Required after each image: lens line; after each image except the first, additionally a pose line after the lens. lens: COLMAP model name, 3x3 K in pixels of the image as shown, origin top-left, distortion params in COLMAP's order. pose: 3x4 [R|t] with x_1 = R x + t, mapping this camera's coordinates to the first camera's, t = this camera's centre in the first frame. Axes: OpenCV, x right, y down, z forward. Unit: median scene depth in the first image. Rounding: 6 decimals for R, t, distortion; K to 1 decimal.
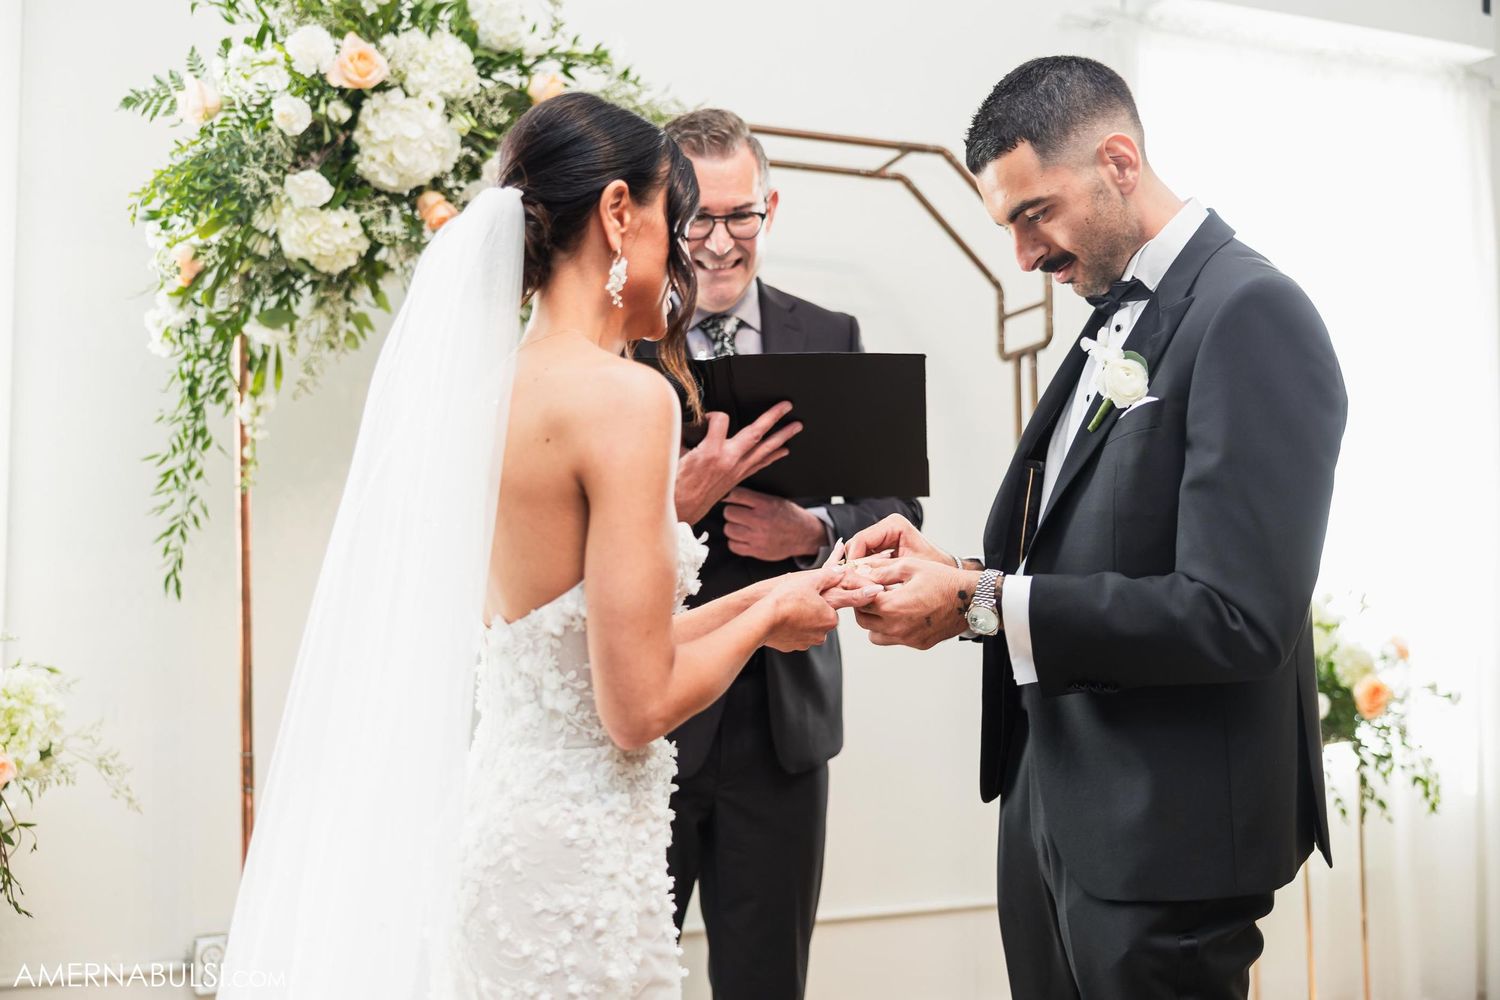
lens RADIAL K [[1477.9, 0, 748.8], [0, 1477.9, 493.5], [0, 0, 1]] dist [-0.012386, 0.000000]
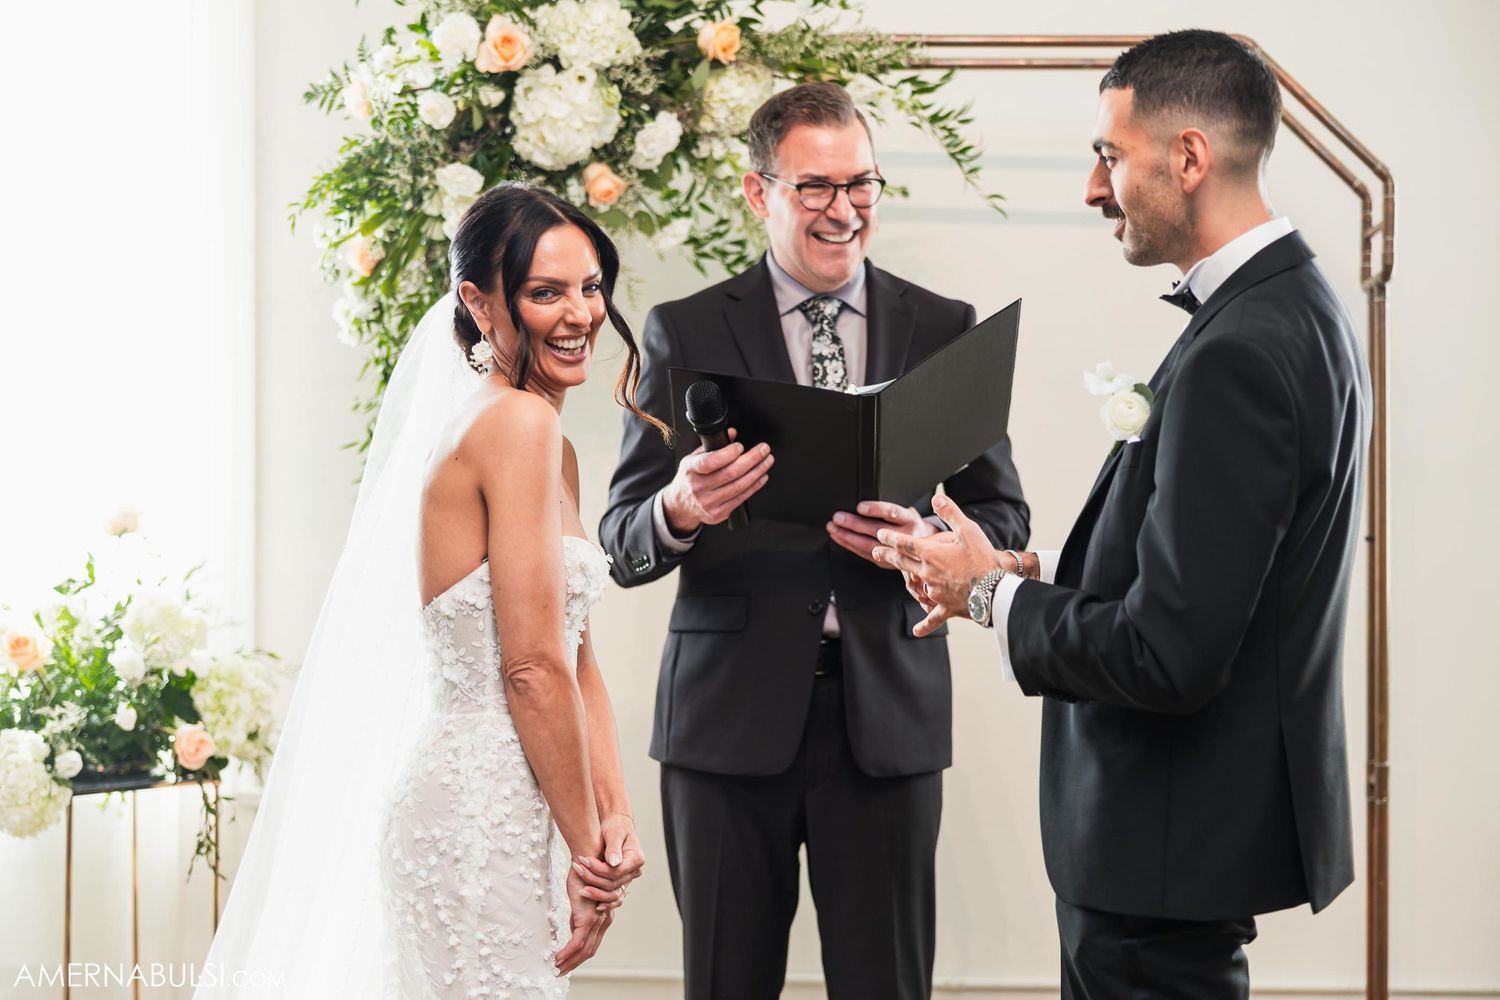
lens RADIAL K [[2646.4, 0, 717.5], [0, 2646.4, 528.1], [0, 0, 1]] dist [0.014693, 0.000000]
pose [[0.914037, 0.006101, -0.405584, 0.573216], [0.018129, 0.998273, 0.055873, -0.067050], [0.405224, -0.058423, 0.912349, -0.558966]]
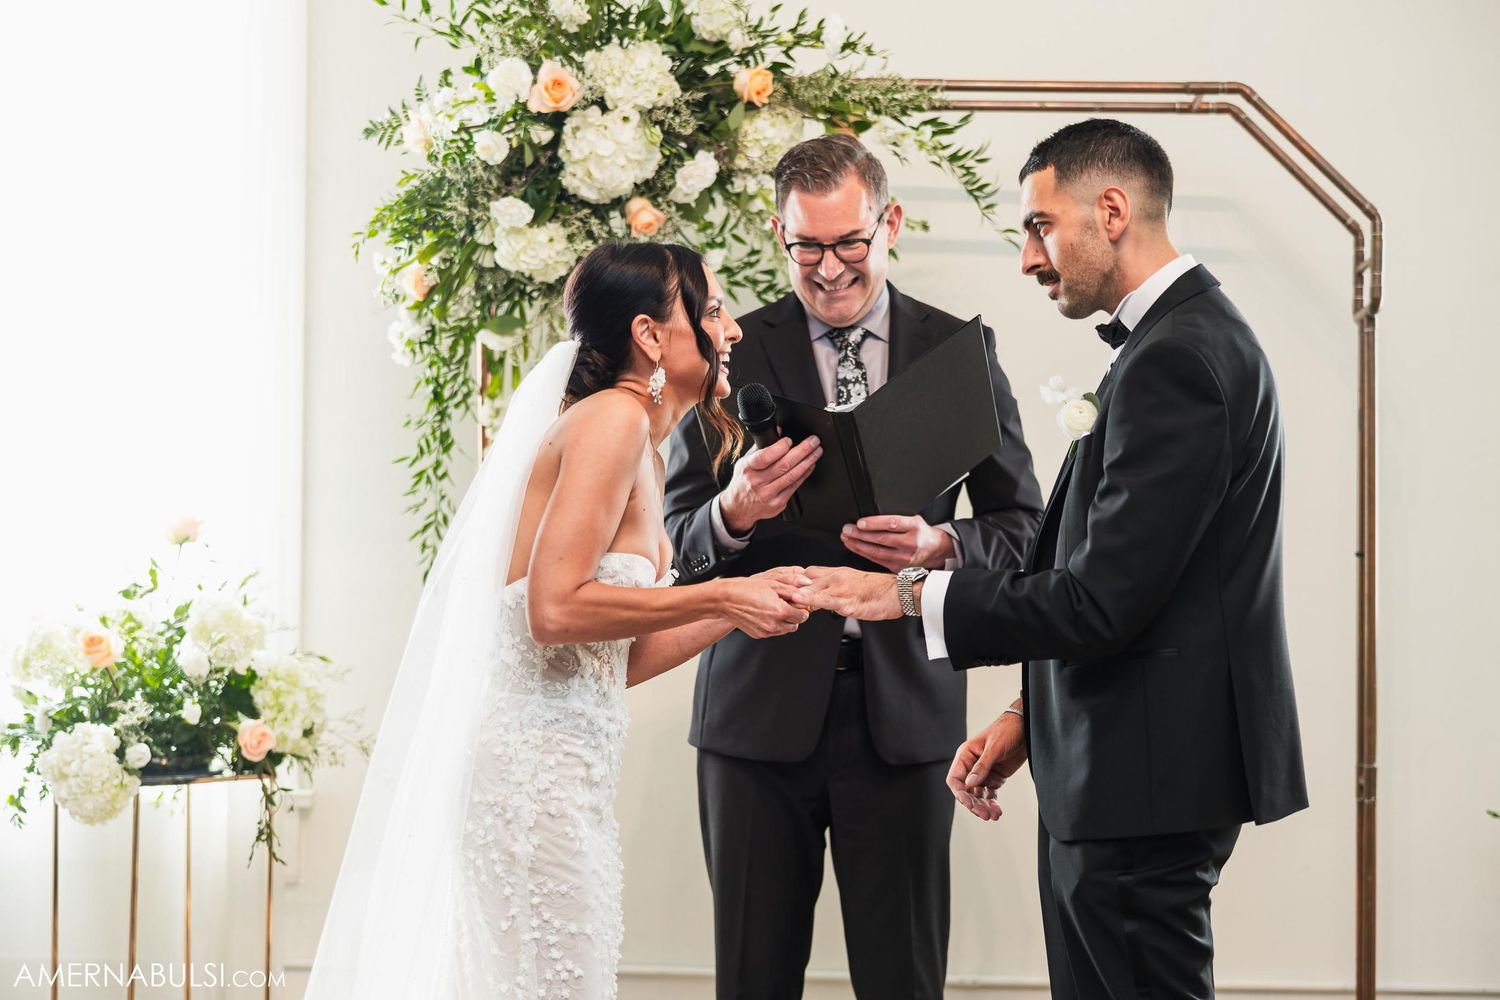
lens RADIAL K [[2912.5, 0, 738.3], [0, 2912.5, 502.5], [0, 0, 1]] dist [0.028895, 0.000000]
pose [[0.916877, 0.001120, -0.399169, 0.680520], [0.010510, 0.999582, 0.026947, -0.049827], [0.399033, -0.028902, 0.916481, -0.856702]]
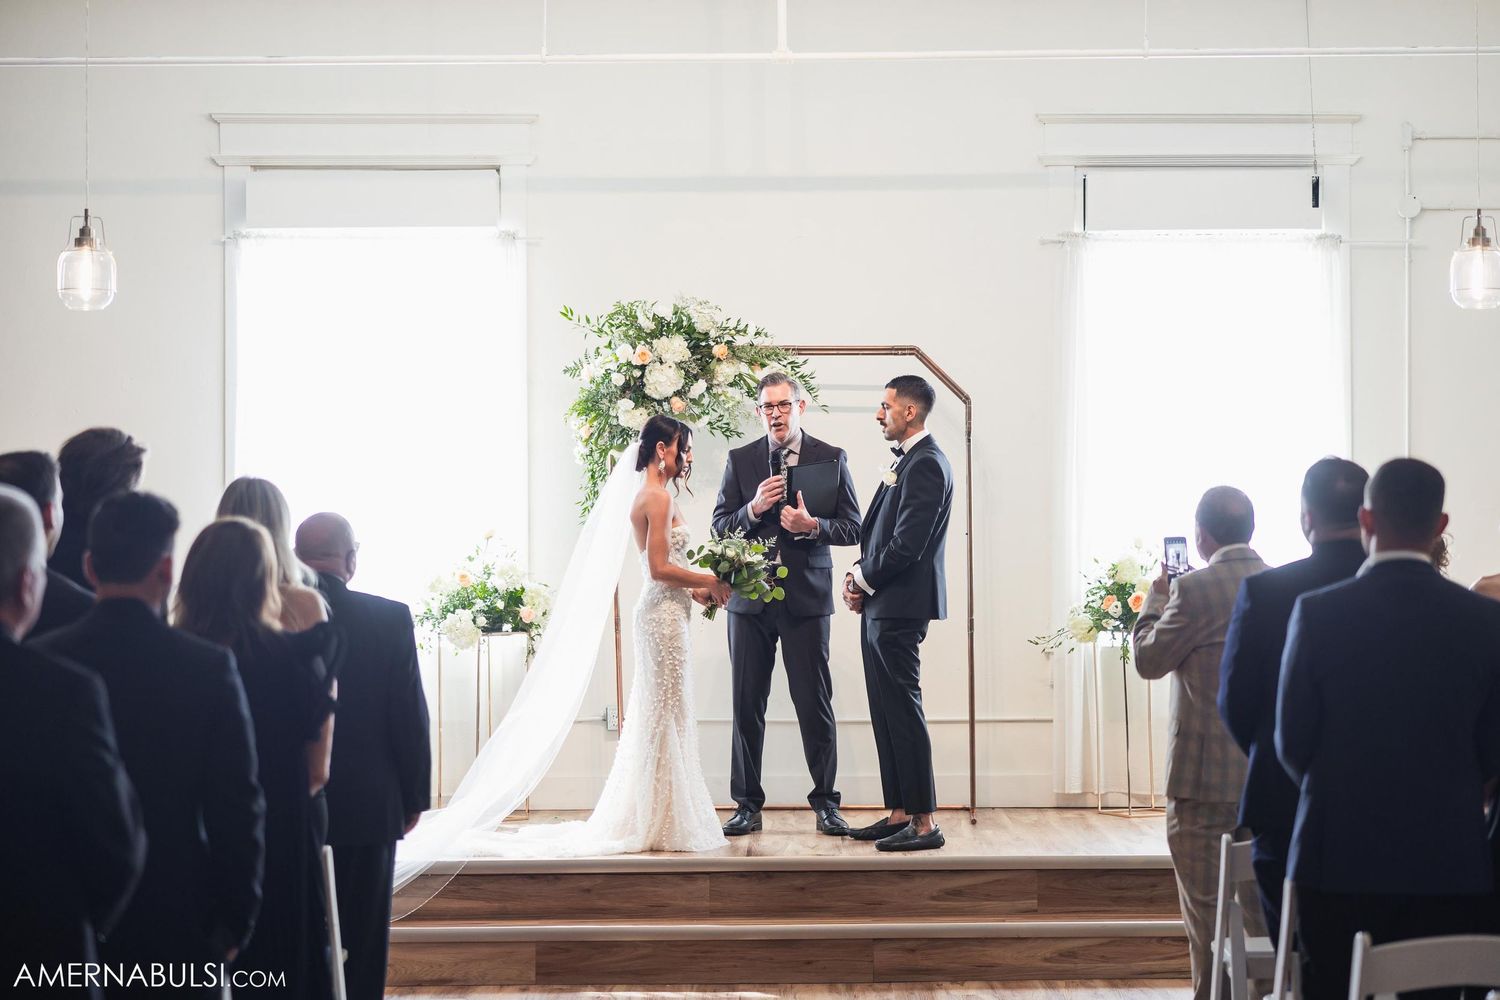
lens RADIAL K [[2912.5, 0, 789.4], [0, 2912.5, 515.8], [0, 0, 1]] dist [0.028895, 0.000000]
pose [[0.930772, -0.021132, -0.364988, 1.893353], [0.027949, 0.999519, 0.013404, -0.062905], [0.364529, -0.022678, 0.930916, -3.803418]]
